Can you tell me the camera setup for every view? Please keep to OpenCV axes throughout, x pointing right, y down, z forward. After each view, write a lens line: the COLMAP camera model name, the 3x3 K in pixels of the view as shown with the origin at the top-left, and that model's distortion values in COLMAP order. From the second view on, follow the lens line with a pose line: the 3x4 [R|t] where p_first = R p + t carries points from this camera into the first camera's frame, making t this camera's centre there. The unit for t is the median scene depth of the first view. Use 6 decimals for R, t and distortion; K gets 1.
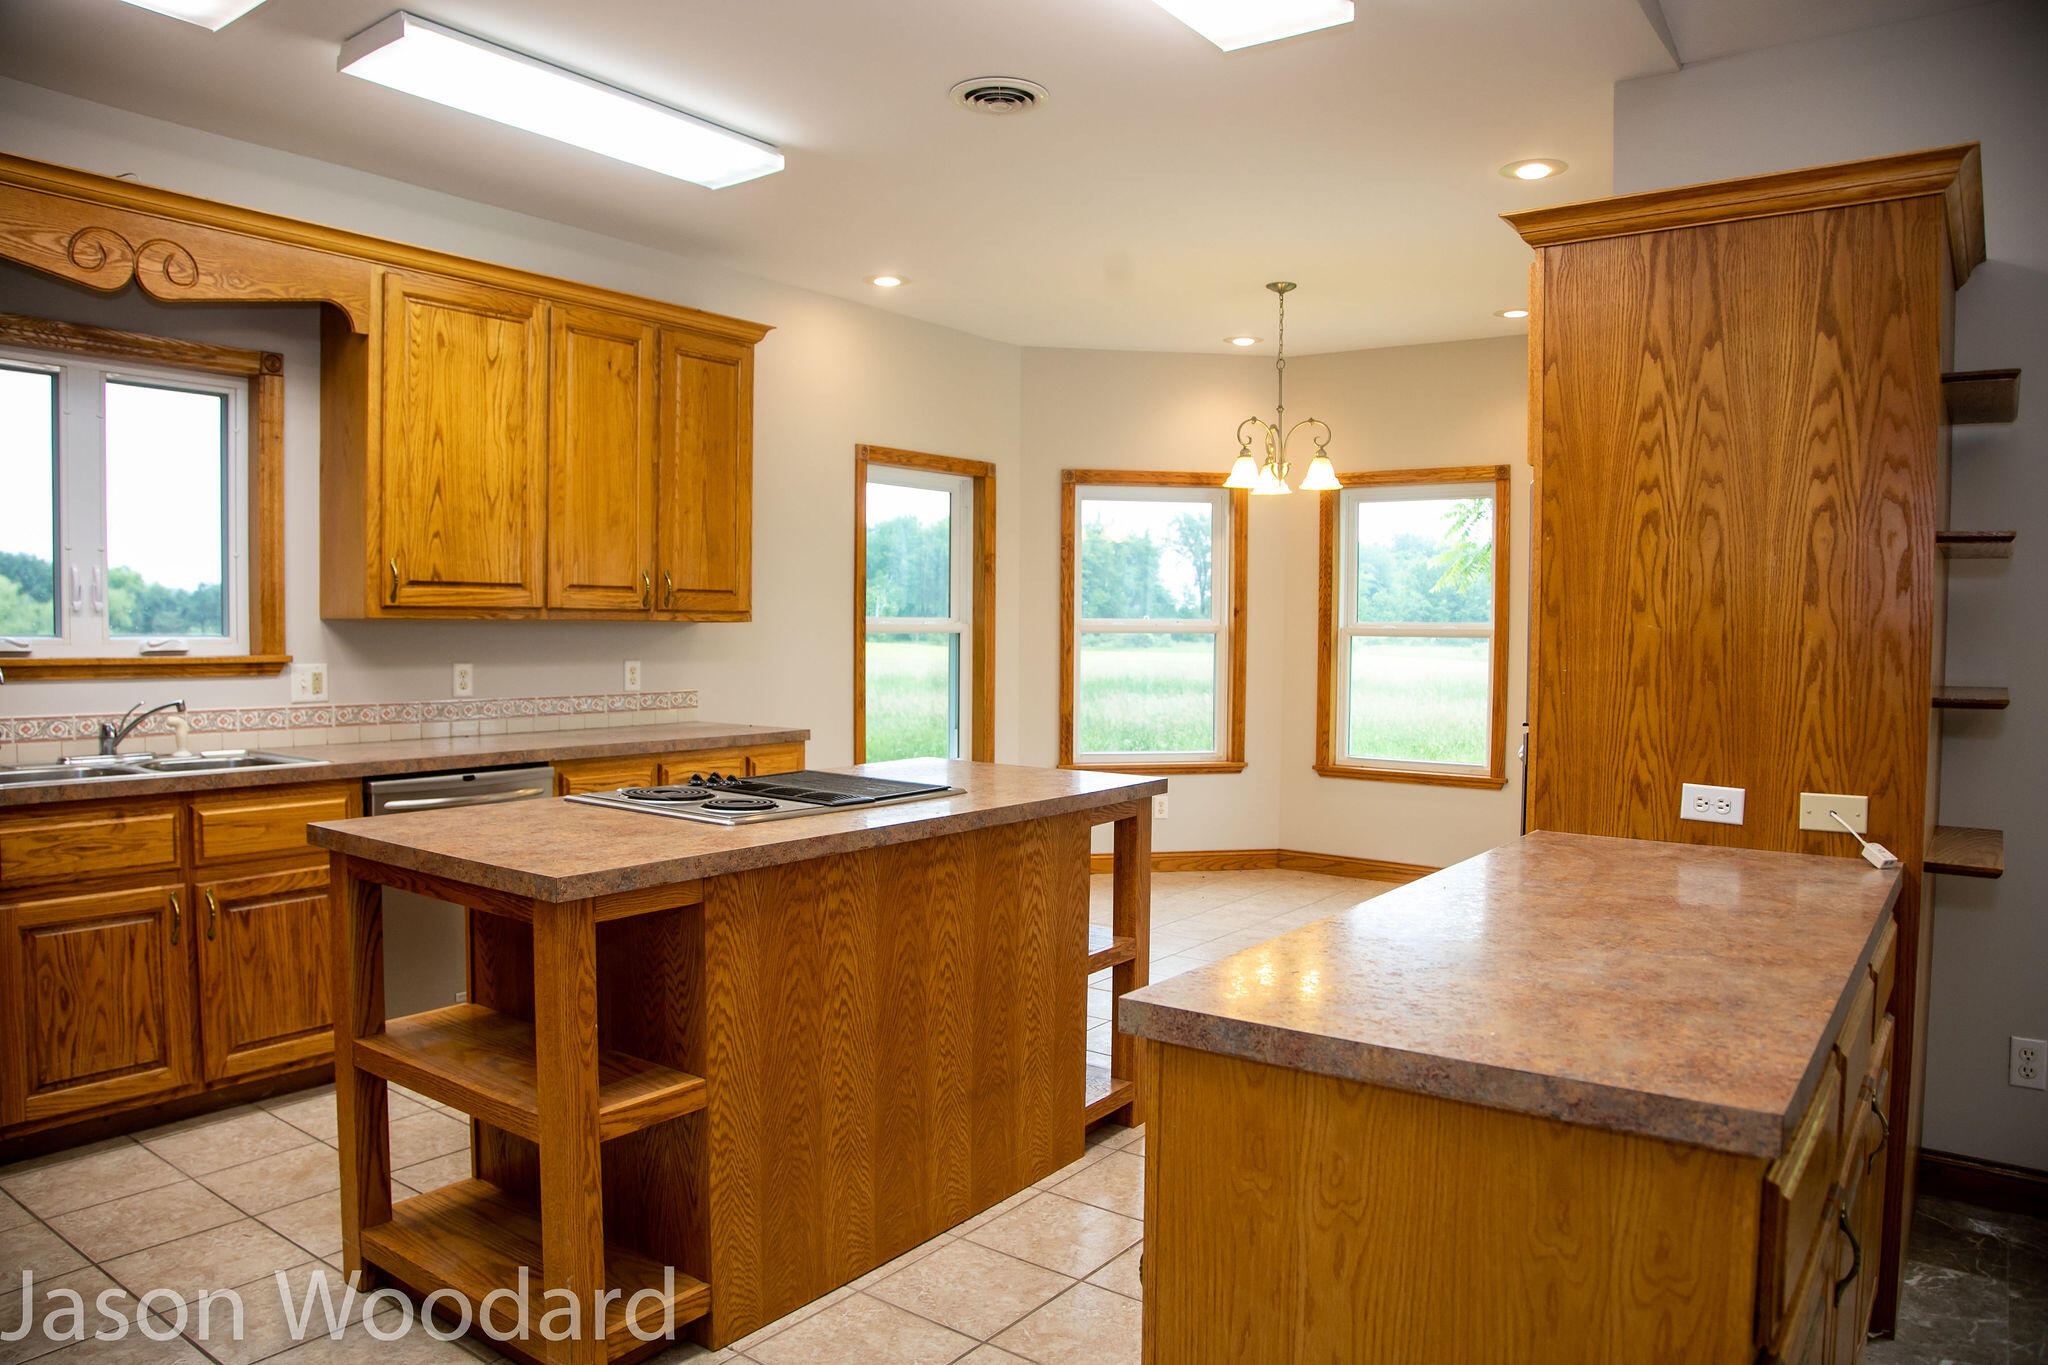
lens RADIAL K [[1380.2, 0, 1015.1], [0, 1380.2, 689.9], [0, 0, 1]] dist [-0.123209, 0.060893]
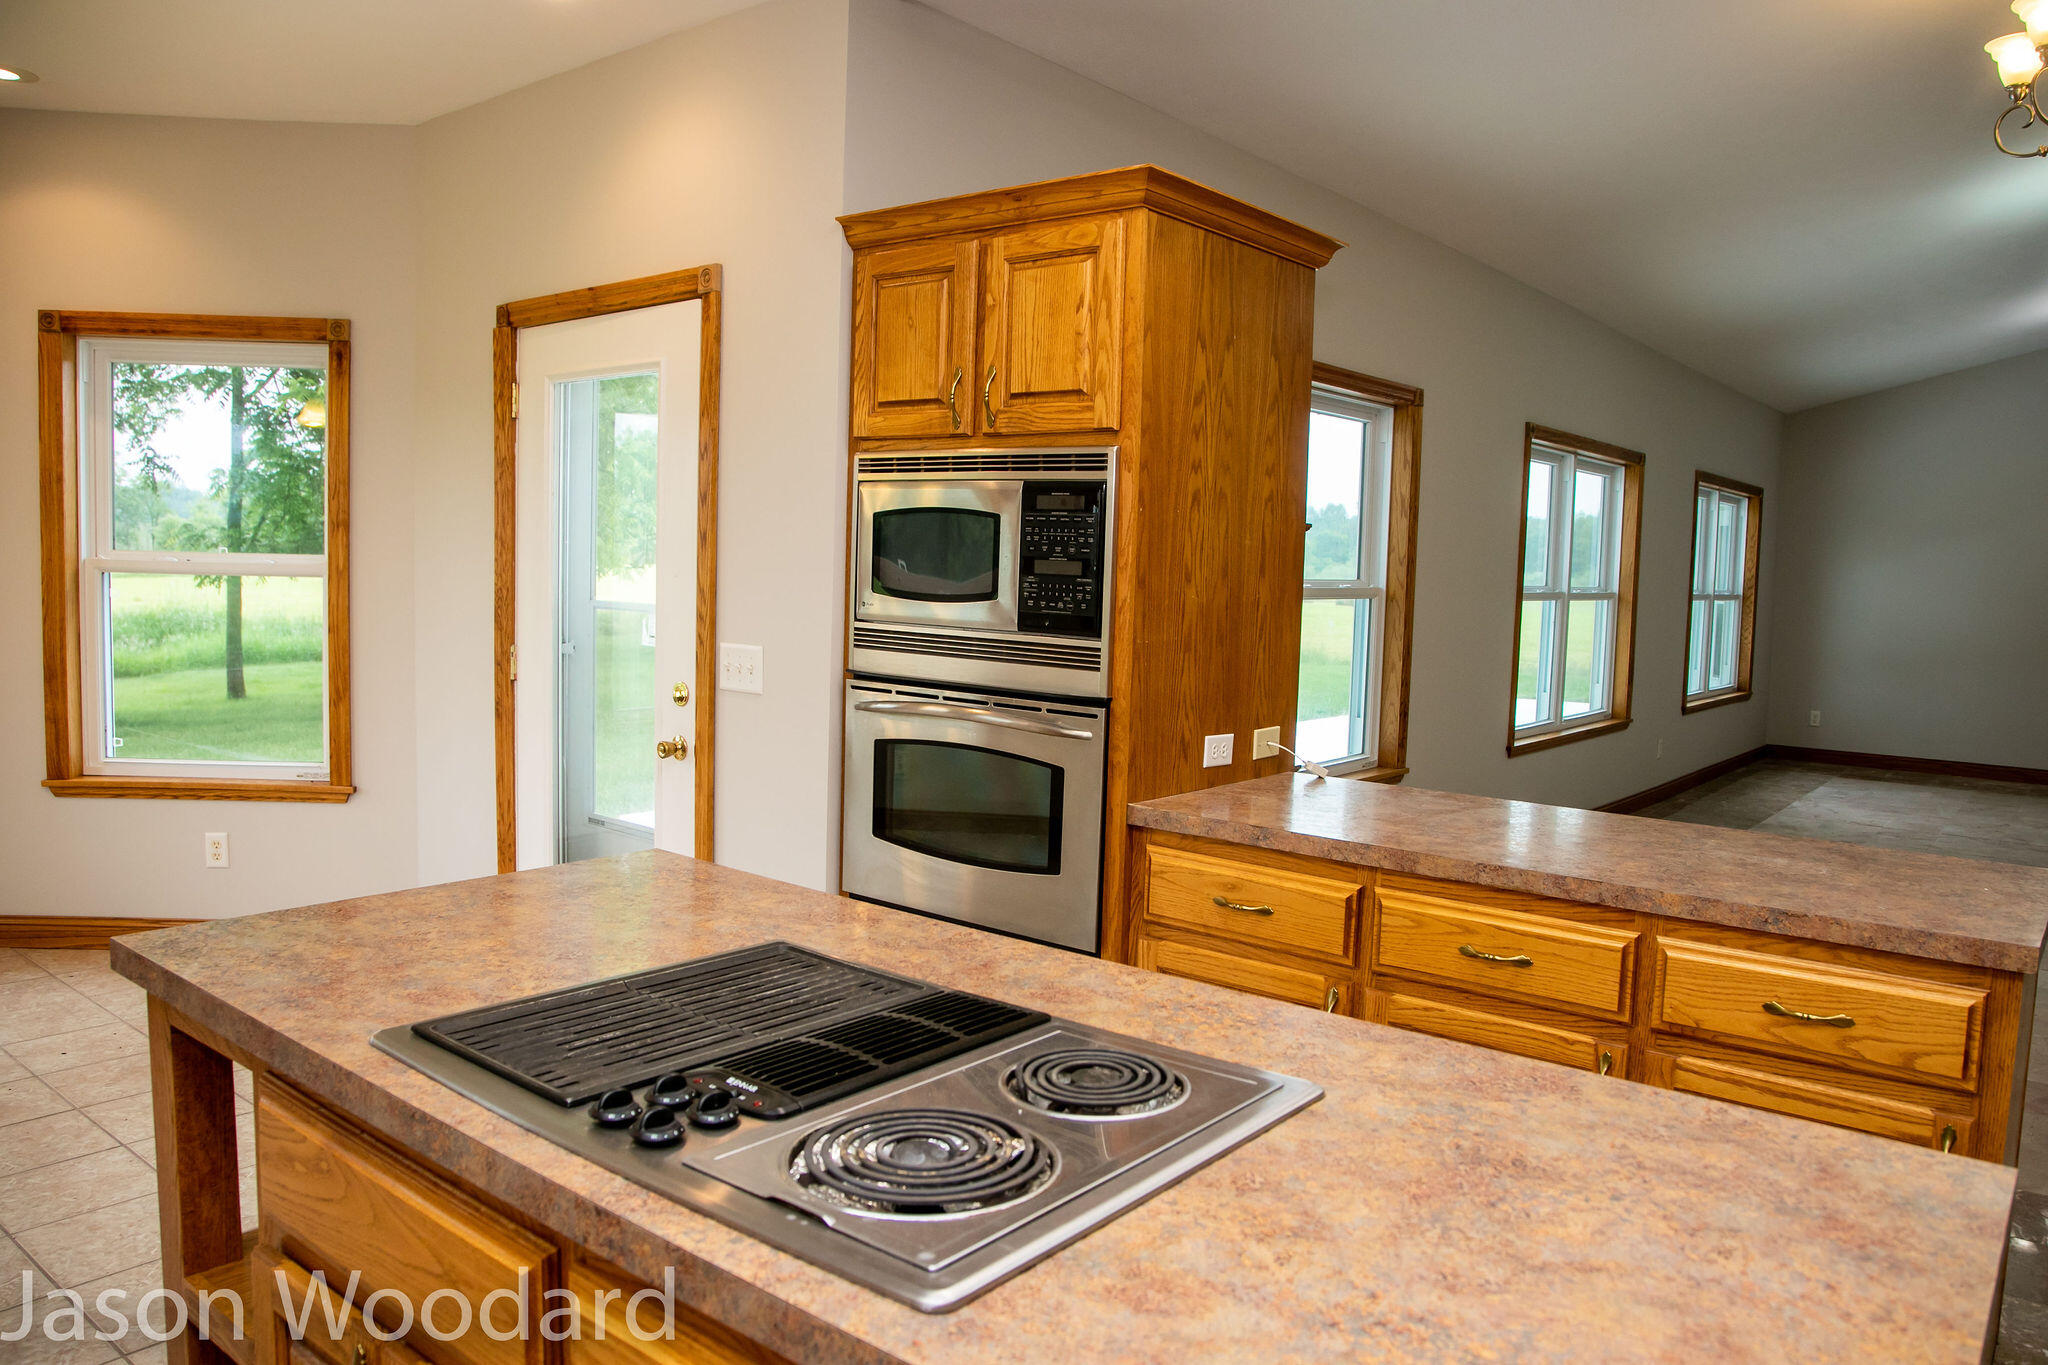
lens RADIAL K [[1458.4, 0, 1056.6], [0, 1458.4, 668.6], [0, 0, 1]] dist [-0.133181, 0.077692]
pose [[0.026460, -0.089448, 0.995640, -0.433698], [0.016089, 0.995898, 0.089044, -0.059066], [-0.999520, 0.013662, 0.027791, 0.665304]]
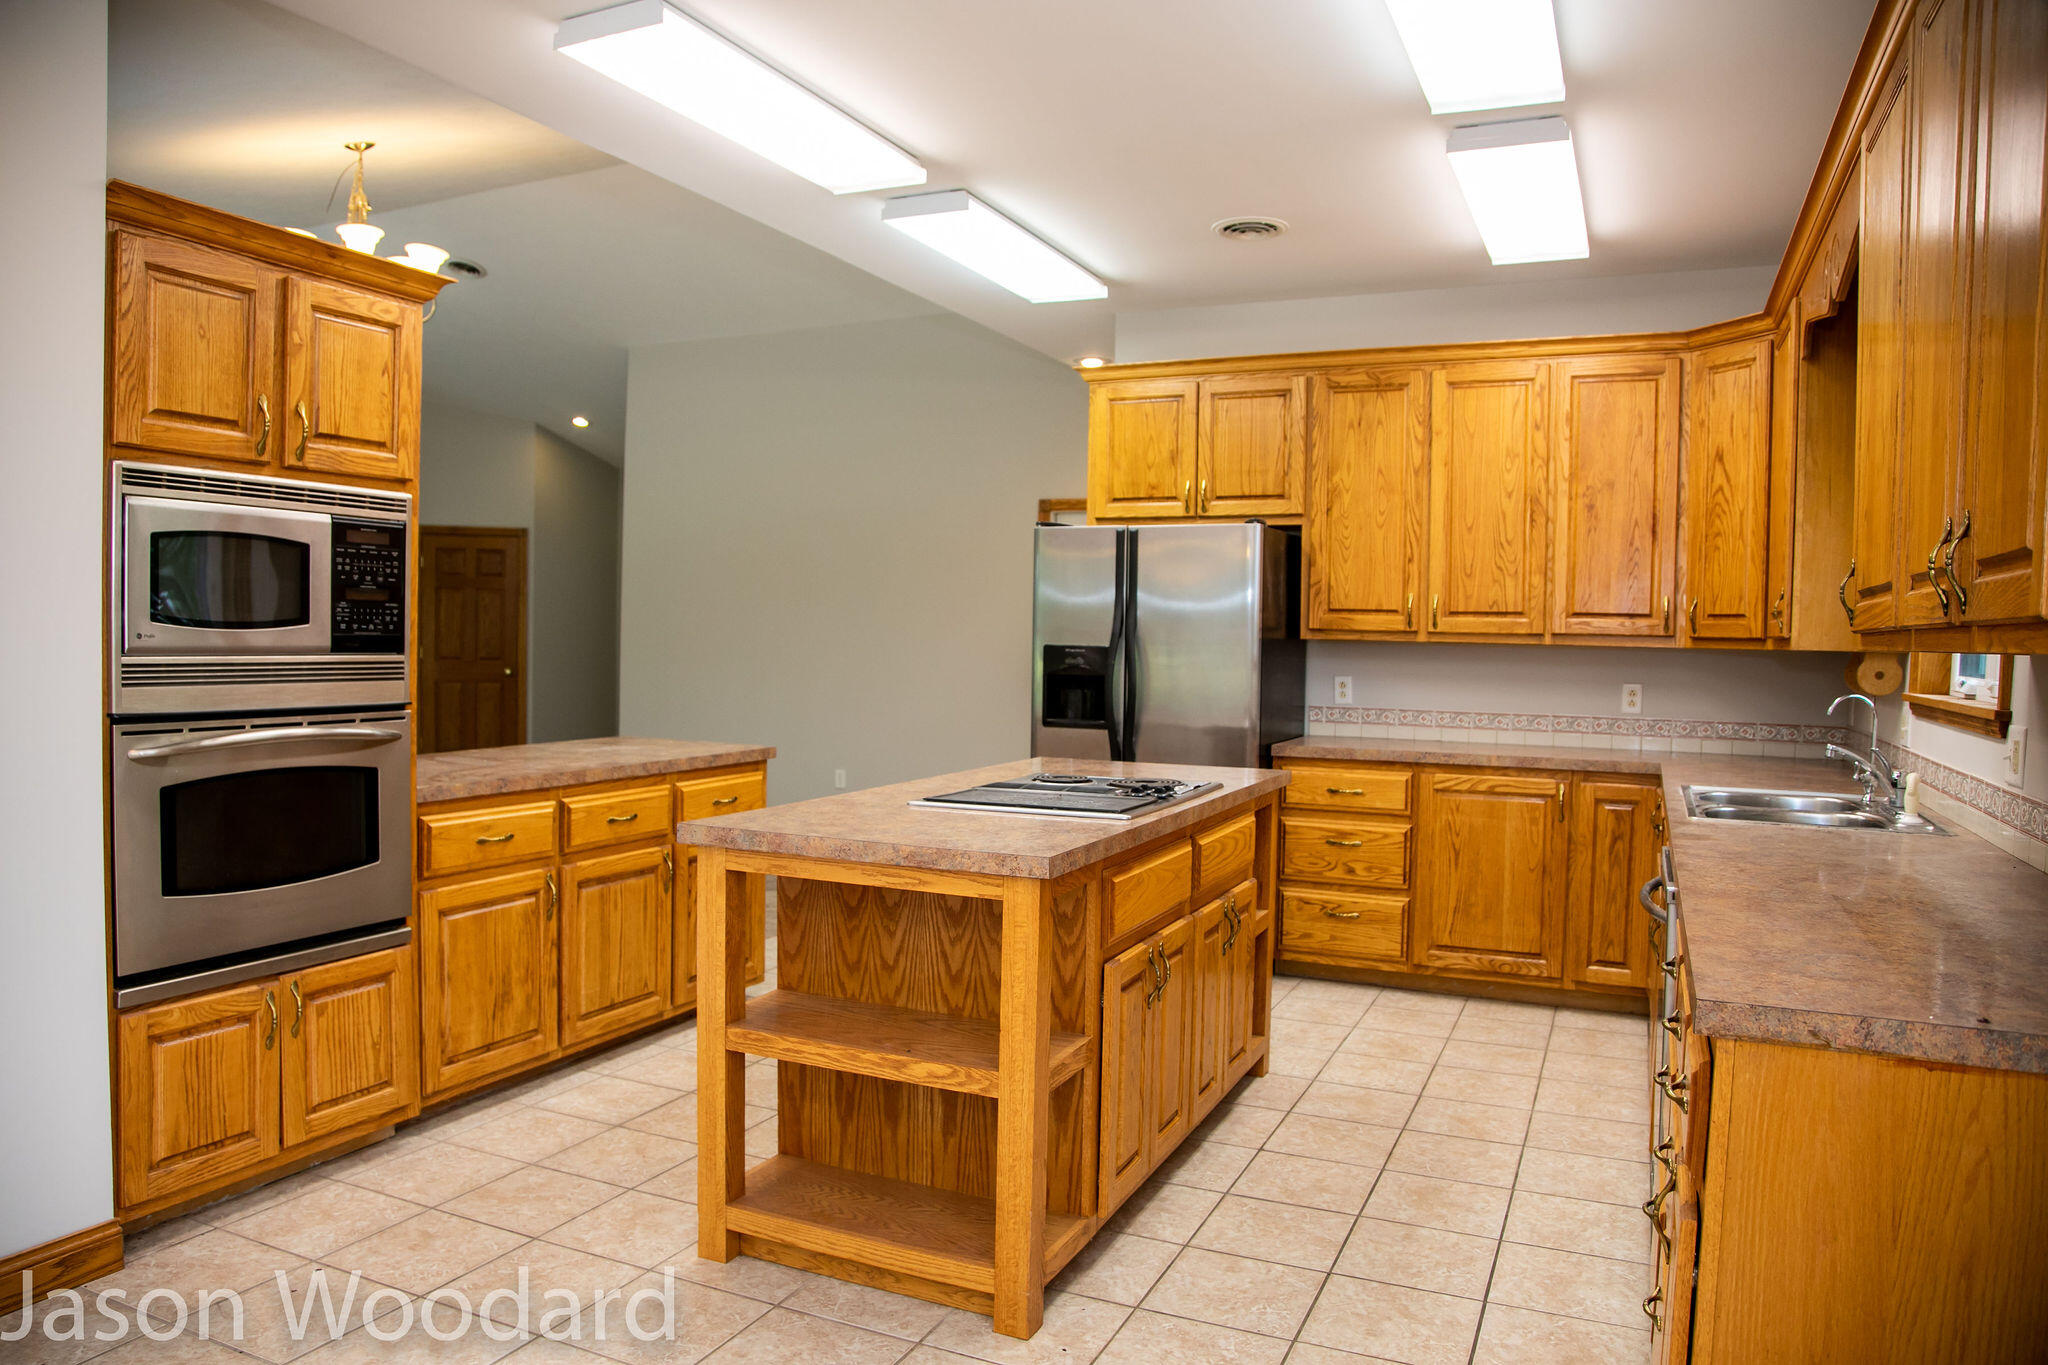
lens RADIAL K [[1380.2, 0, 1015.1], [0, 1380.2, 689.9], [0, 0, 1]] dist [-0.123209, 0.060893]
pose [[-0.977454, -0.021769, -0.210025, 0.074941], [-0.040387, 0.995582, 0.084768, -0.069849], [0.207251, 0.091339, -0.974014, 1.484638]]
